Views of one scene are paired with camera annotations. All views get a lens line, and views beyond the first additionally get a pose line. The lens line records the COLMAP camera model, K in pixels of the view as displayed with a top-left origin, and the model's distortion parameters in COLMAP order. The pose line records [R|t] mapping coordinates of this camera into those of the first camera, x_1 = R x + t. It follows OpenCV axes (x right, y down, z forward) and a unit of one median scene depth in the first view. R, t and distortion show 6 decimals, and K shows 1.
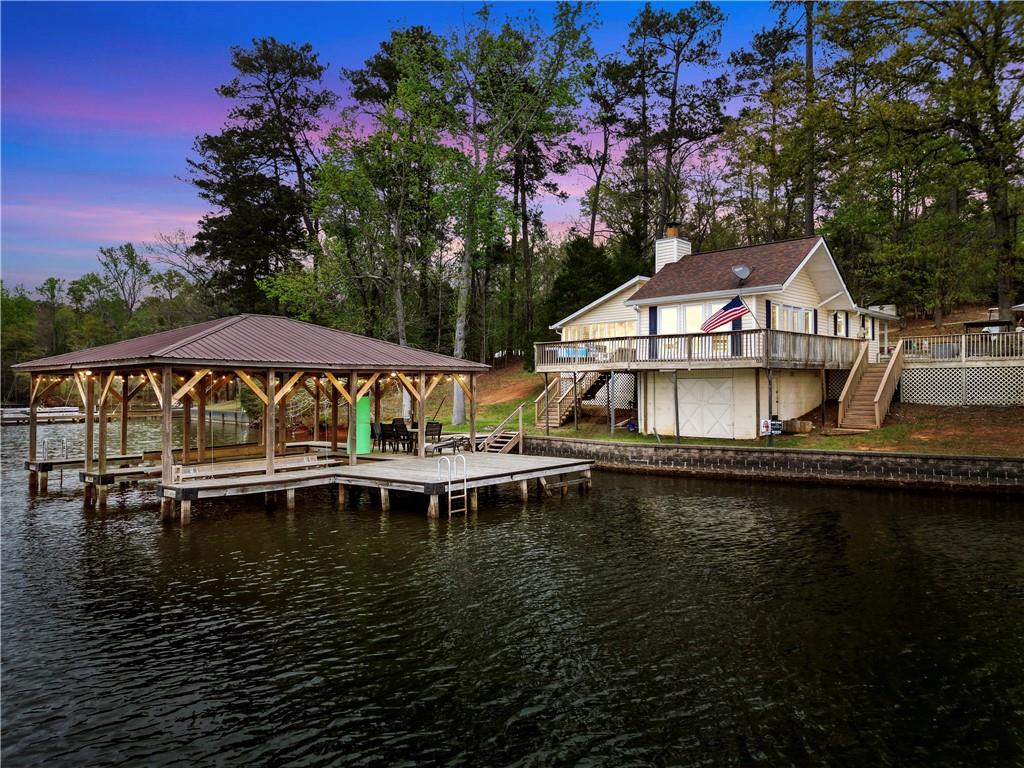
lens RADIAL K [[726.4, 0, 512.0], [0, 726.4, 384.0], [0, 0, 1]] dist [0.055852, -0.059226]
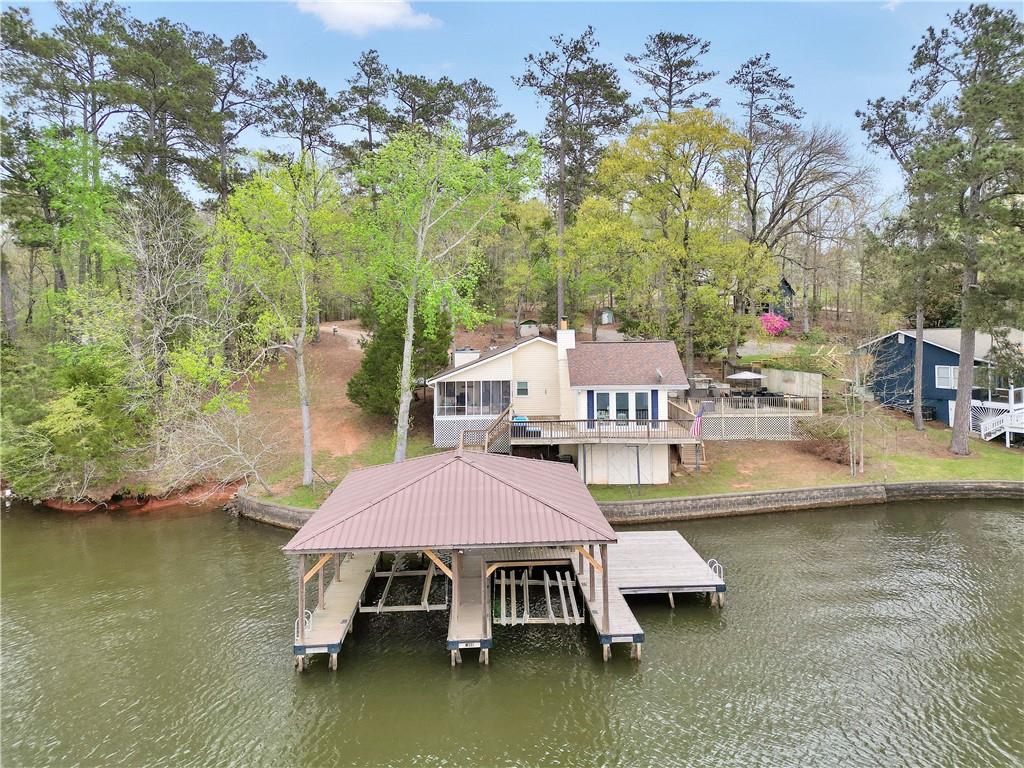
lens RADIAL K [[743.8, 0, 510.7], [0, 743.8, 306.0], [0, 0, 1]] dist [0.038914, -0.007603]
pose [[0.722969, 0.002035, 0.690878, -1.004399], [0.003528, 0.999972, -0.006637, -0.292182], [-0.690872, 0.007236, 0.722941, 0.099933]]
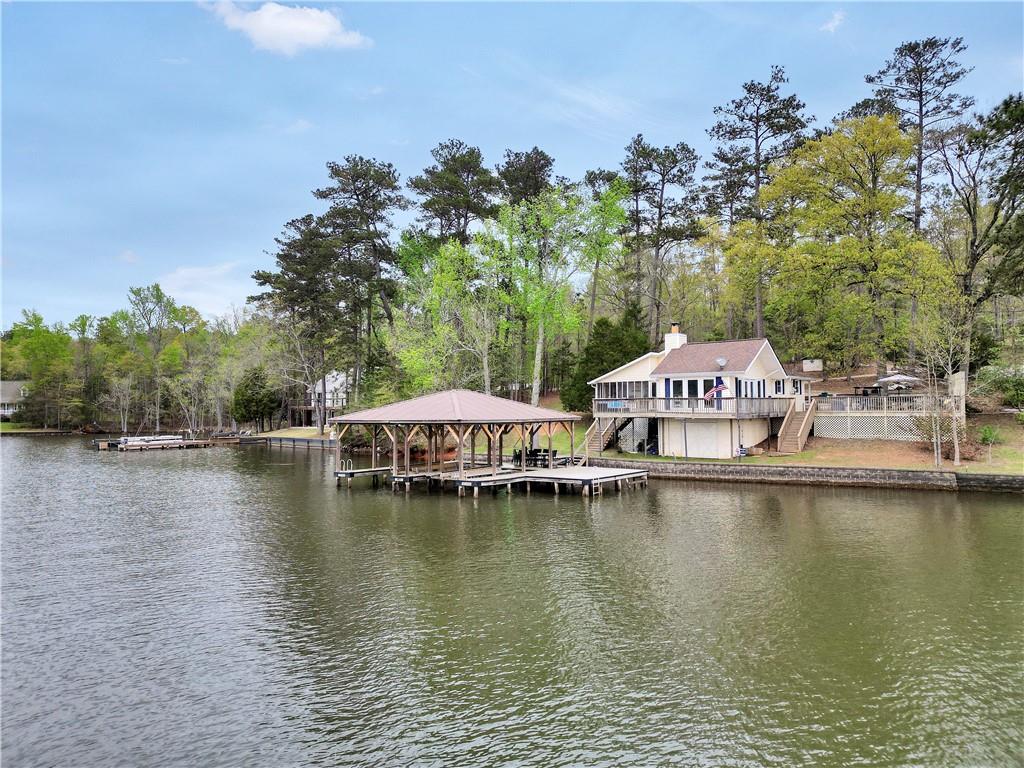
lens RADIAL K [[726.4, 0, 512.0], [0, 726.4, 384.0], [0, 0, 1]] dist [0.055852, -0.059226]
pose [[0.998280, 0.003211, 0.058541, -0.292376], [-0.001428, 0.999534, -0.030481, -0.049186], [-0.058611, 0.030345, 0.997820, -0.717796]]
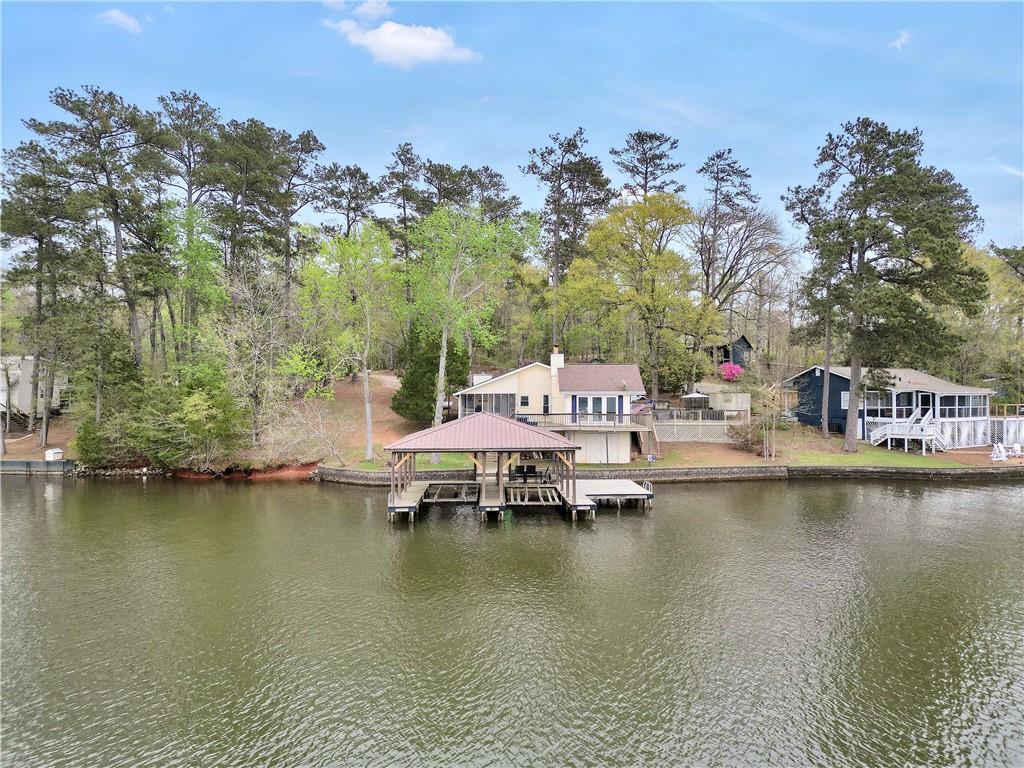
lens RADIAL K [[726.4, 0, 512.0], [0, 726.4, 384.0], [0, 0, 1]] dist [0.055852, -0.059226]
pose [[0.723360, 0.012815, 0.690352, -1.393014], [-0.007787, 0.999916, -0.010402, -0.131546], [-0.690427, 0.002149, 0.723399, -0.289297]]
